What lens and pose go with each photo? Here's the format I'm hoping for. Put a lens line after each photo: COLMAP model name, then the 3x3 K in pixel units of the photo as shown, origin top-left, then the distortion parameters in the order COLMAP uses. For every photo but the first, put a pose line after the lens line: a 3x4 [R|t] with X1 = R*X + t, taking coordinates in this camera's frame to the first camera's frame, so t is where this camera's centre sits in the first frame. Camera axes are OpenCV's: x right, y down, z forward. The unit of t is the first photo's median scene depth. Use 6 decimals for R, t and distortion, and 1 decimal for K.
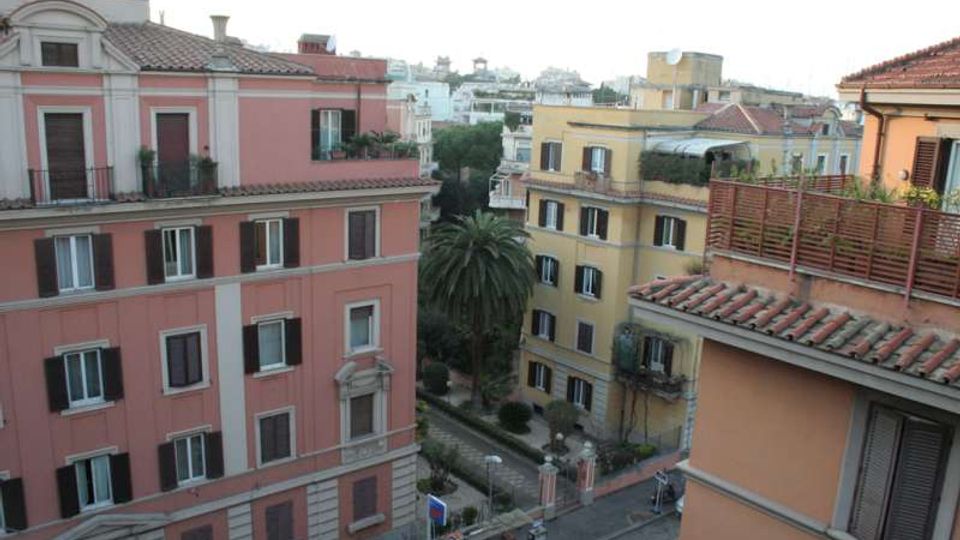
lens RADIAL K [[817.9, 0, 488.9], [0, 817.9, 281.7], [0, 0, 1]] dist [-0.161919, 0.155778]
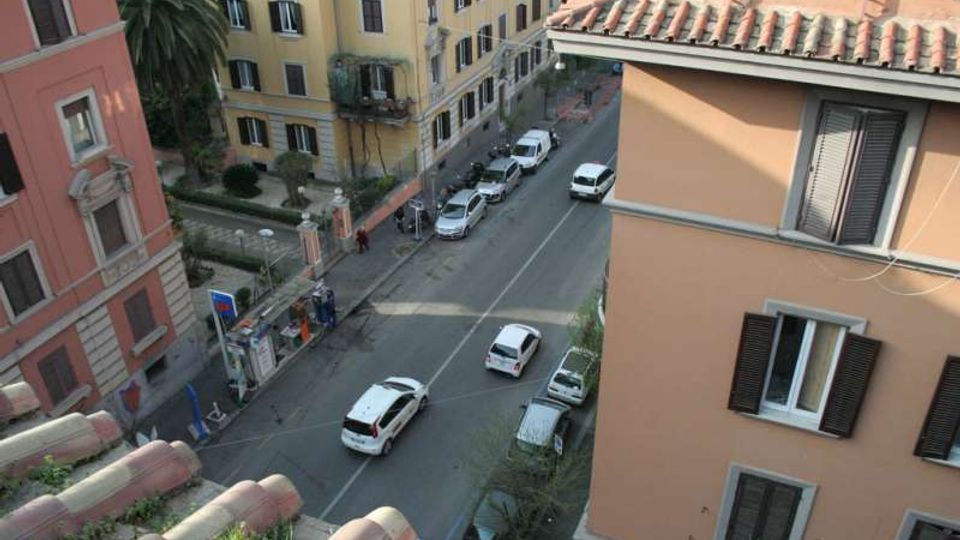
lens RADIAL K [[817.9, 0, 488.9], [0, 817.9, 281.7], [0, 0, 1]] dist [-0.161919, 0.155778]
pose [[0.892676, -0.285179, 0.349001, -0.081397], [0.153622, 0.920513, 0.359243, -0.016679], [-0.423709, -0.267073, 0.865530, 0.067256]]
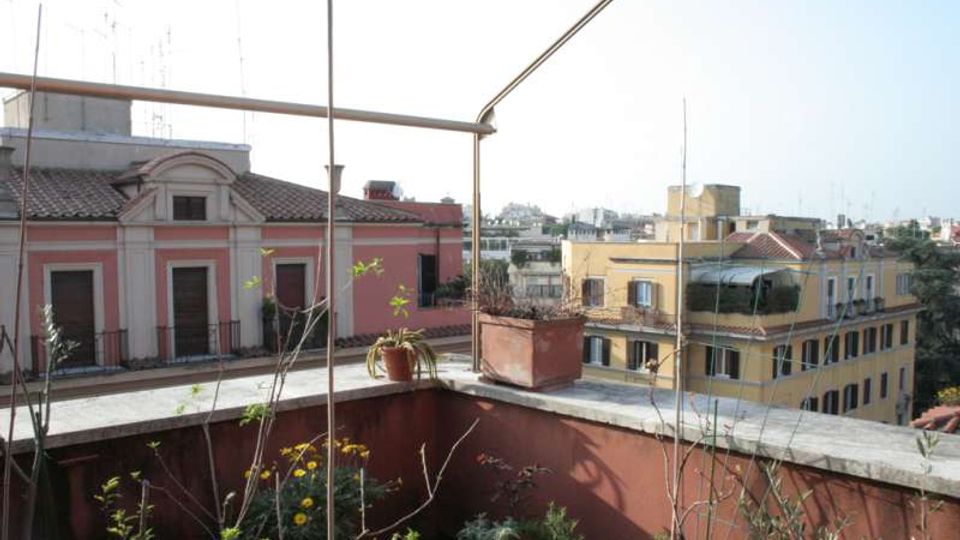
lens RADIAL K [[817.9, 0, 488.9], [0, 817.9, 281.7], [0, 0, 1]] dist [-0.161919, 0.155778]
pose [[0.997821, -0.041573, 0.051224, -0.121650], [0.049448, 0.985292, -0.163567, -0.009888], [-0.043671, 0.165744, 0.985201, 0.011632]]
